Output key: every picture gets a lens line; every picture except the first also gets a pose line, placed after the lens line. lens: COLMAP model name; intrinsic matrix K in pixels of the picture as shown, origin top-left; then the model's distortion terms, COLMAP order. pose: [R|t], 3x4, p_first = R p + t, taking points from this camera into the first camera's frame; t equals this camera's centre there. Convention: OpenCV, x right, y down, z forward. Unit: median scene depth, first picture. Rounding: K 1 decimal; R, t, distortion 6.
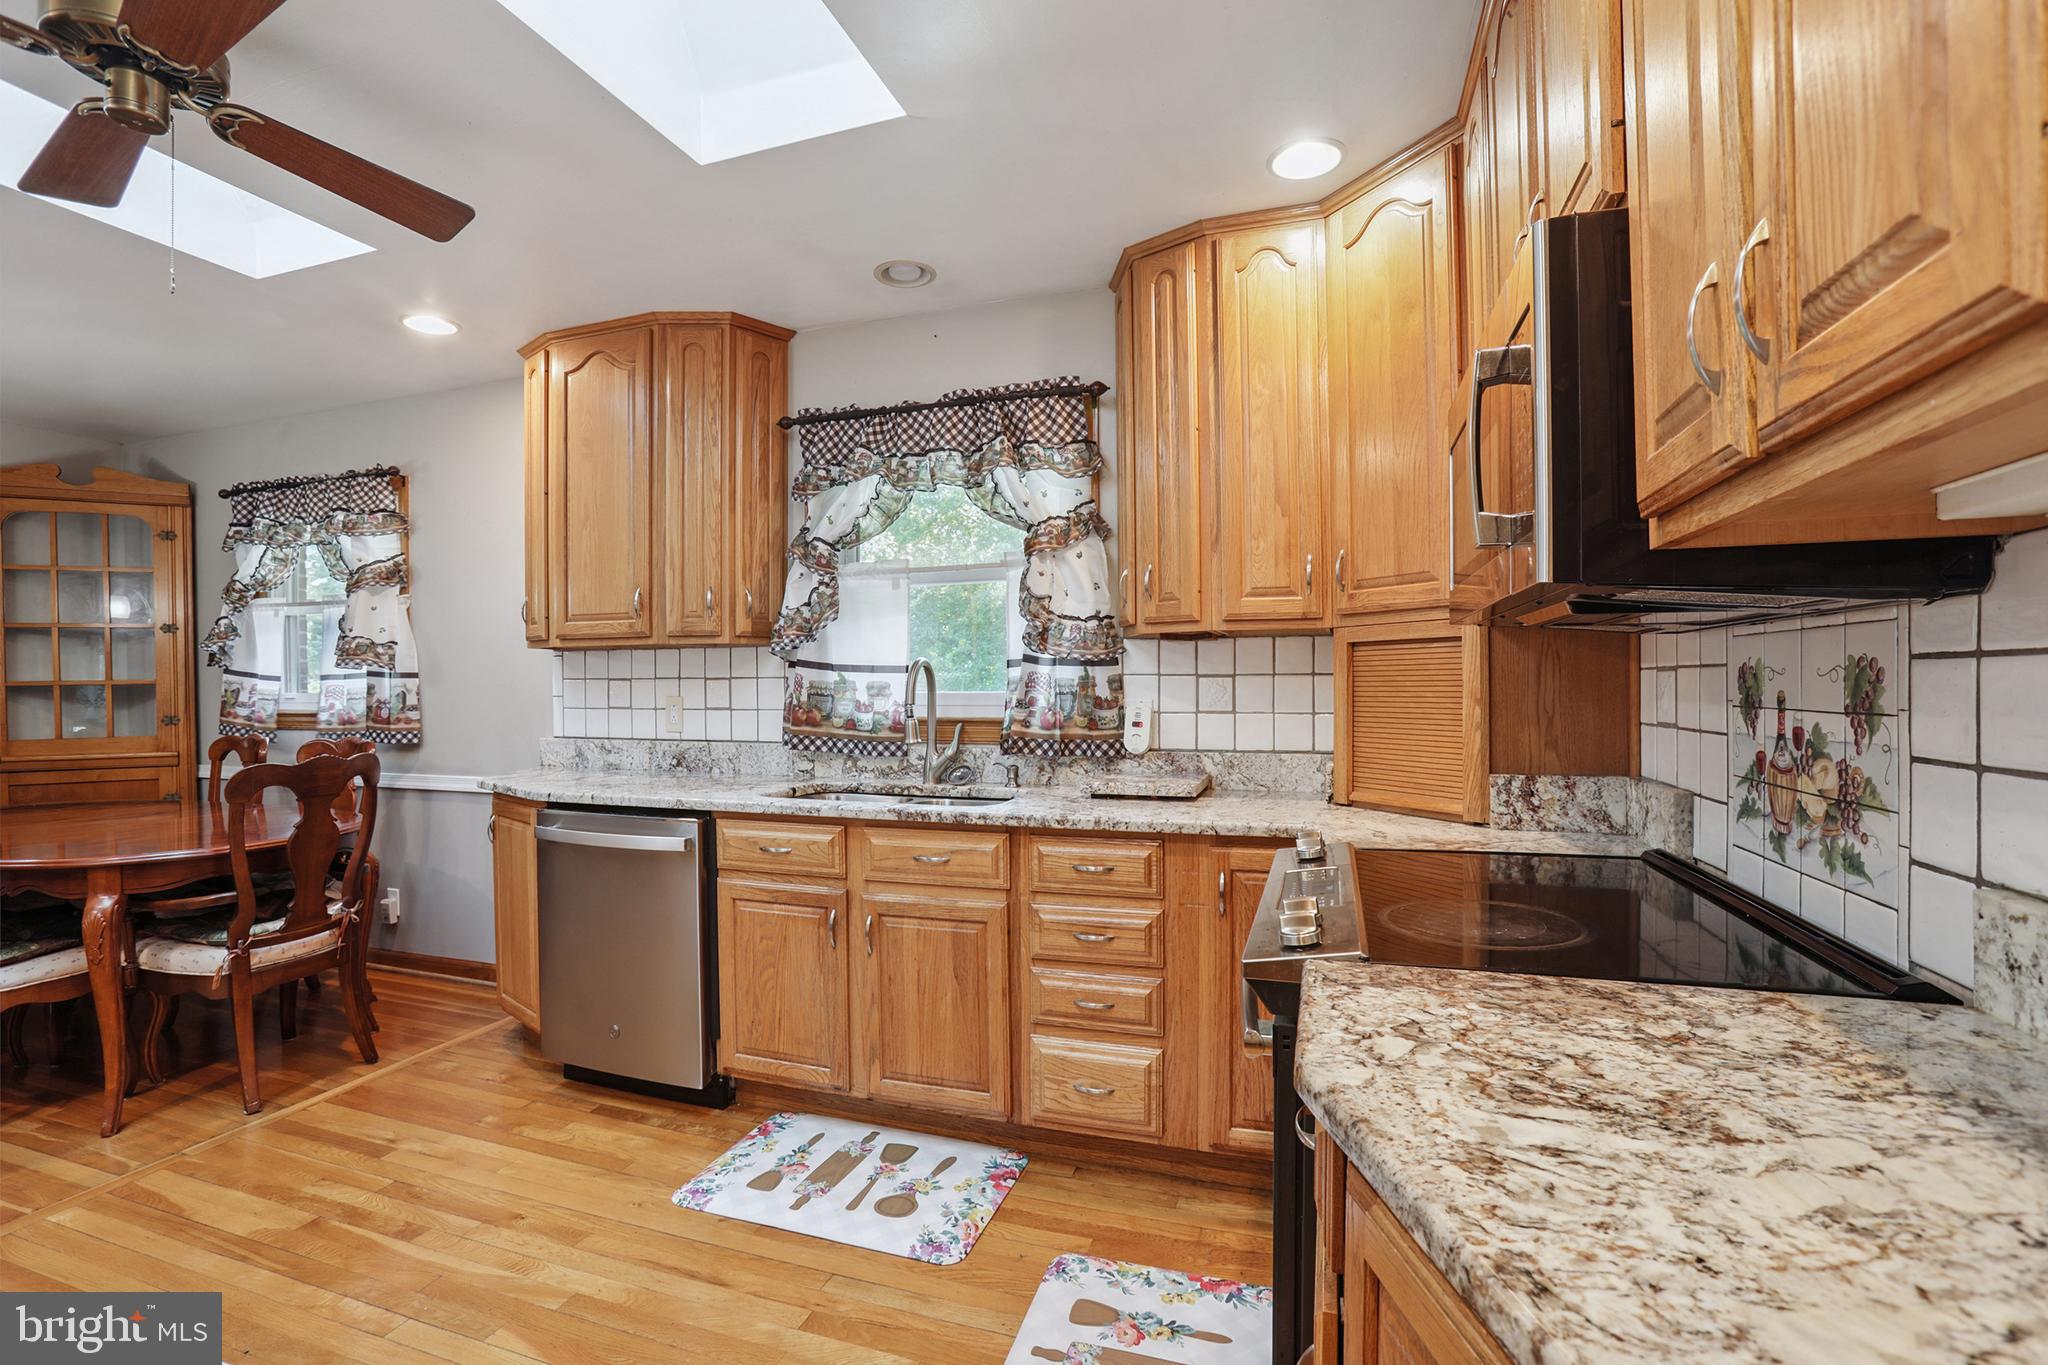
lens RADIAL K [[918.1, 0, 1019.9], [0, 918.1, 690.5], [0, 0, 1]] dist [-0.085157, 0.033952]
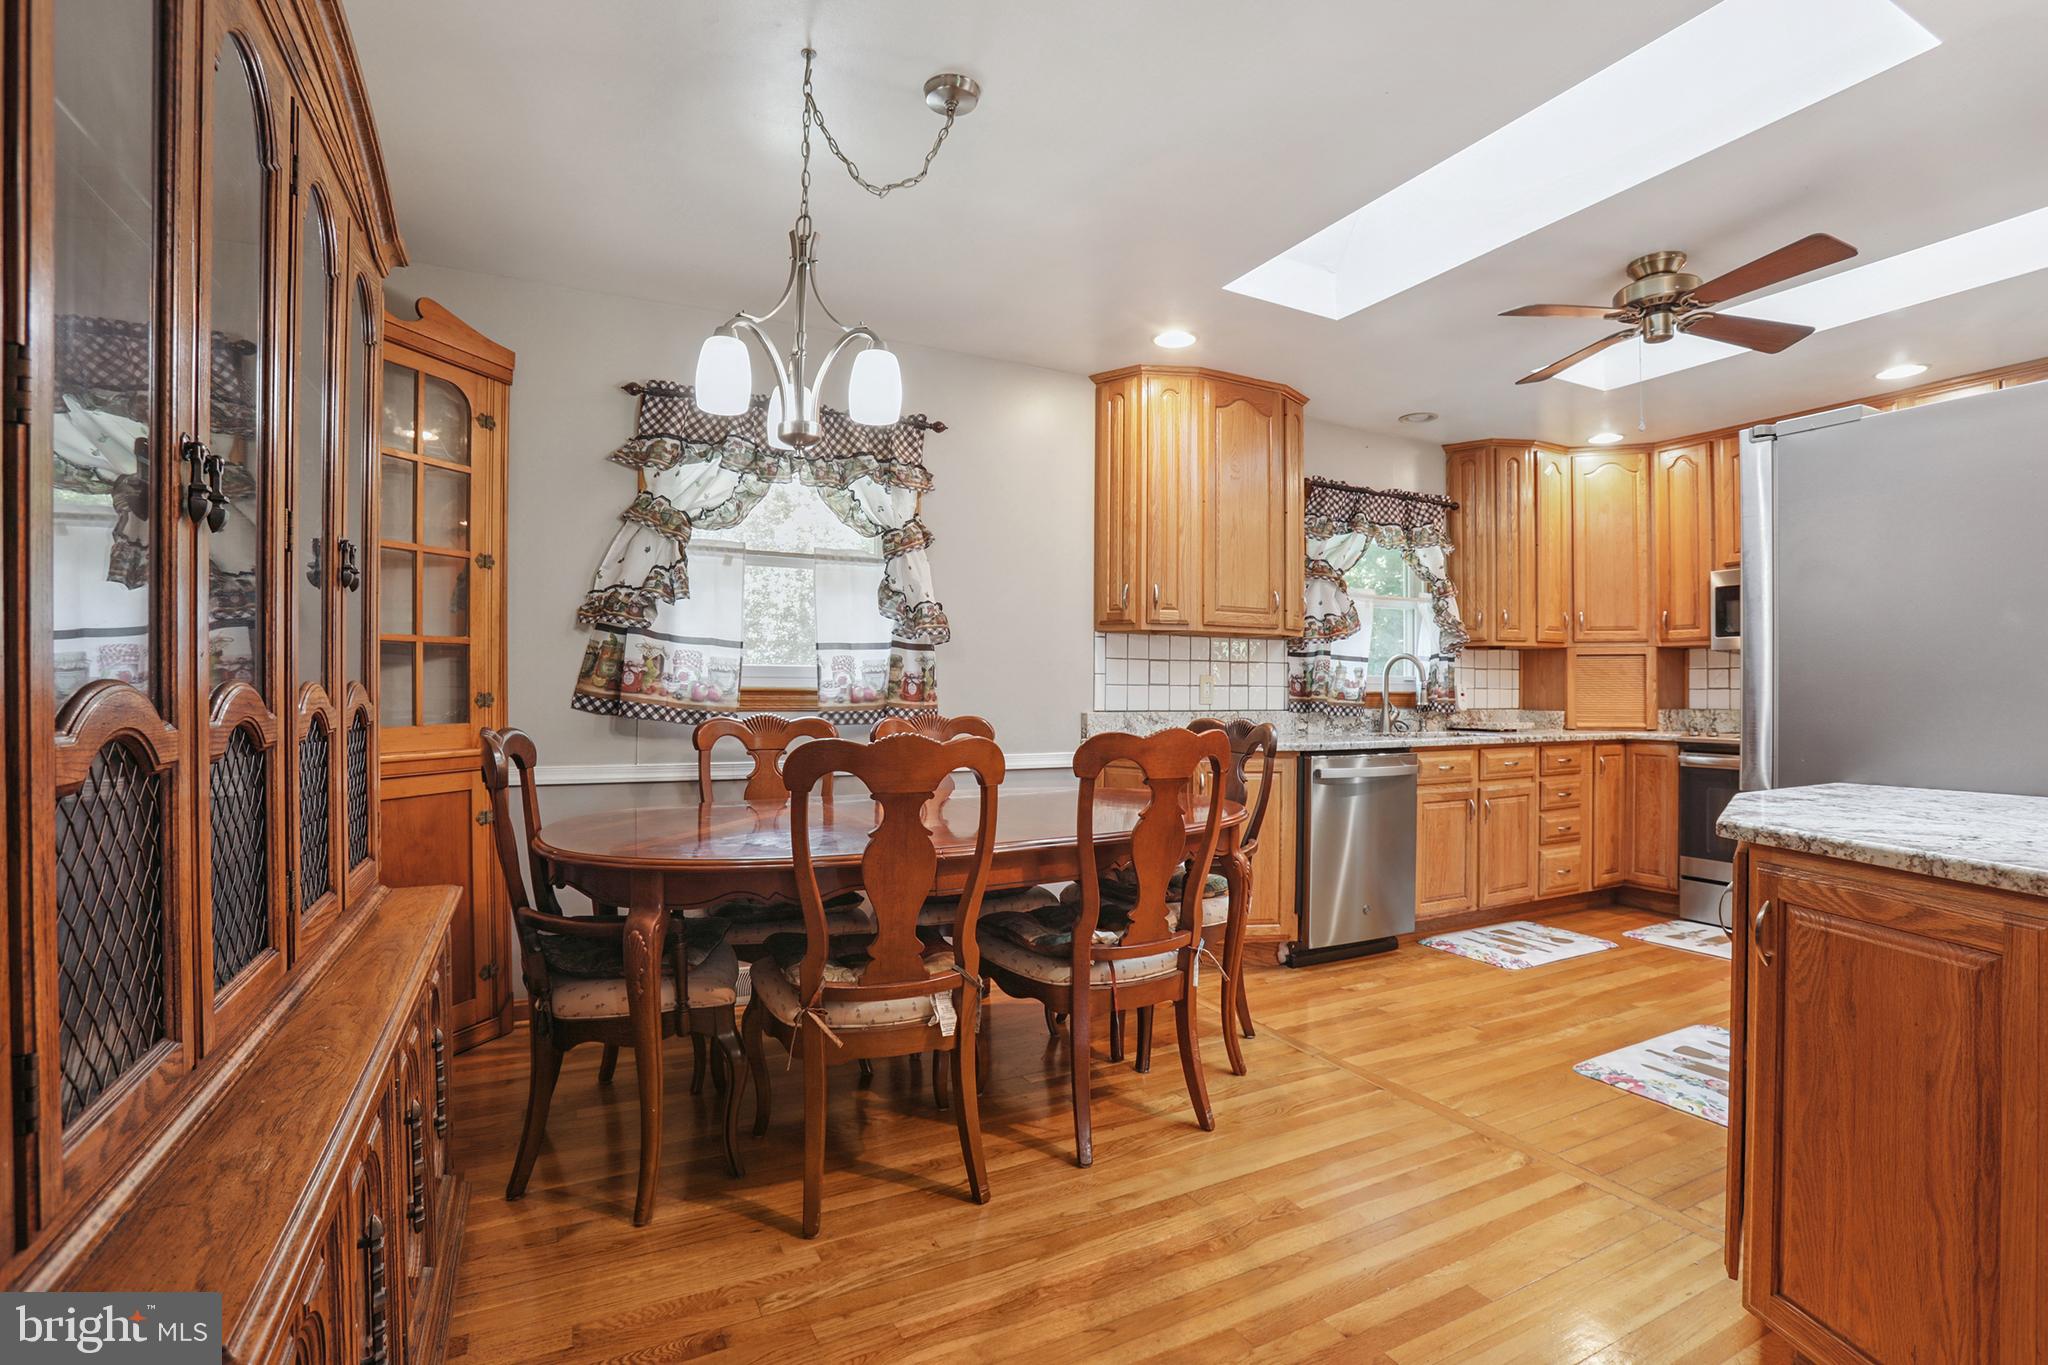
lens RADIAL K [[929.1, 0, 1014.1], [0, 929.1, 686.5], [0, 0, 1]] dist [-0.065987, 0.026005]
pose [[0.708363, 0.012296, 0.705741, -1.698664], [-0.003367, 0.999896, -0.014041, 0.046884], [-0.705840, 0.007570, 0.708331, 0.327219]]
